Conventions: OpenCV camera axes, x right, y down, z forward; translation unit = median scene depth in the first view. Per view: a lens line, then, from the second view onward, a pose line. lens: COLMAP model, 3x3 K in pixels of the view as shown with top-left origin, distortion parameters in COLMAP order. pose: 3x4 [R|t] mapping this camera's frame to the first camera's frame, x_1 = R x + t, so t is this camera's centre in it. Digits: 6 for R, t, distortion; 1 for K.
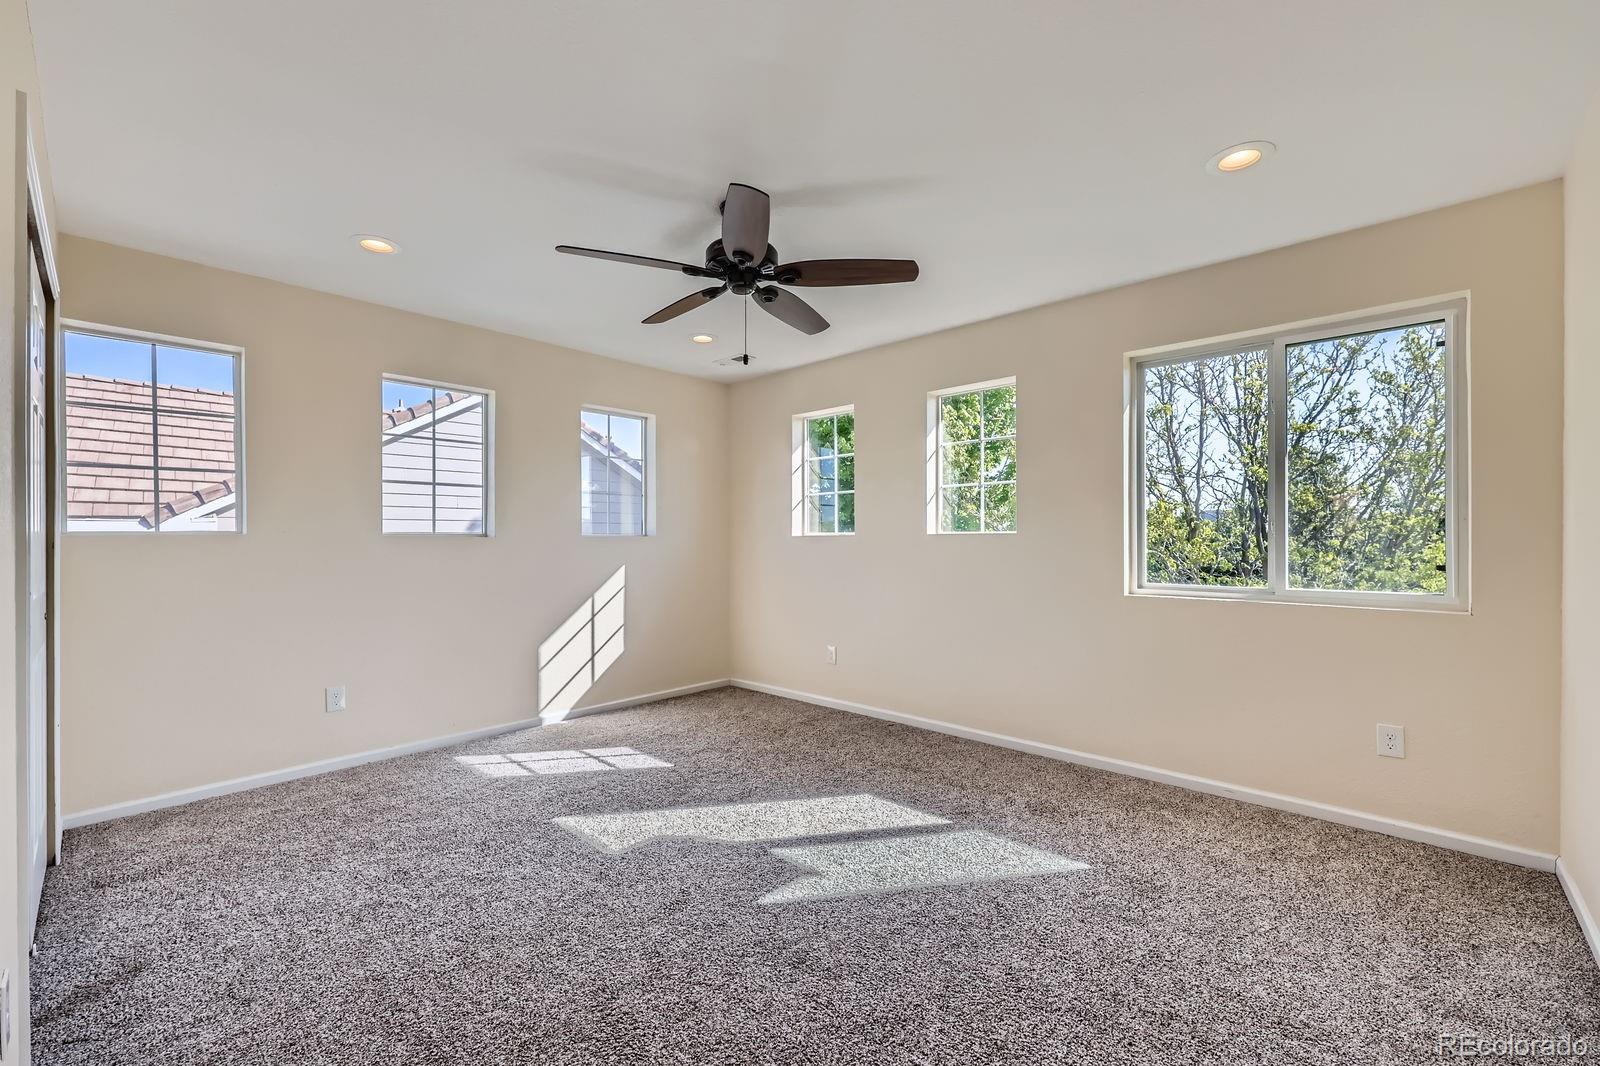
lens RADIAL K [[657.8, 0, 808.4], [0, 657.8, 529.2], [0, 0, 1]] dist [0.001240, 0.000242]
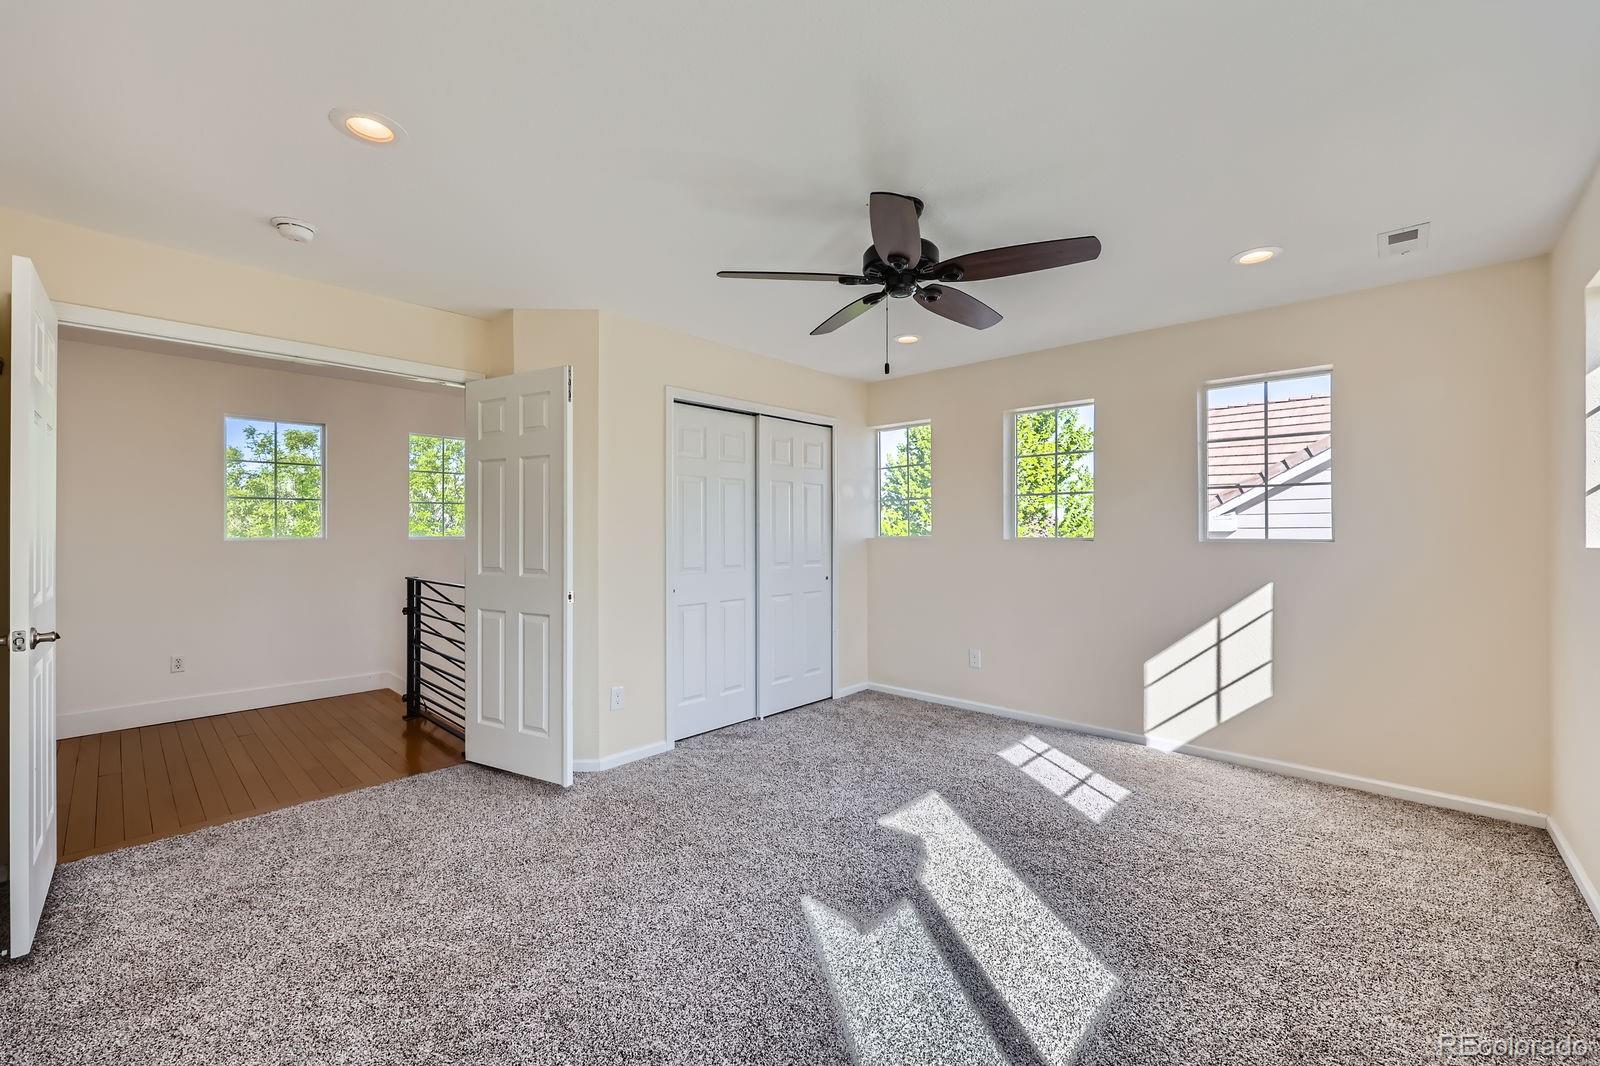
lens RADIAL K [[649.7, 0, 799.1], [0, 649.7, 526.2], [0, 0, 1]] dist [-0.000024, 0.000090]
pose [[0.001726, -0.000367, -0.999998, 0.601353], [0.012960, 0.999916, -0.000344, -0.020909], [0.999915, -0.012960, 0.001731, 0.607257]]
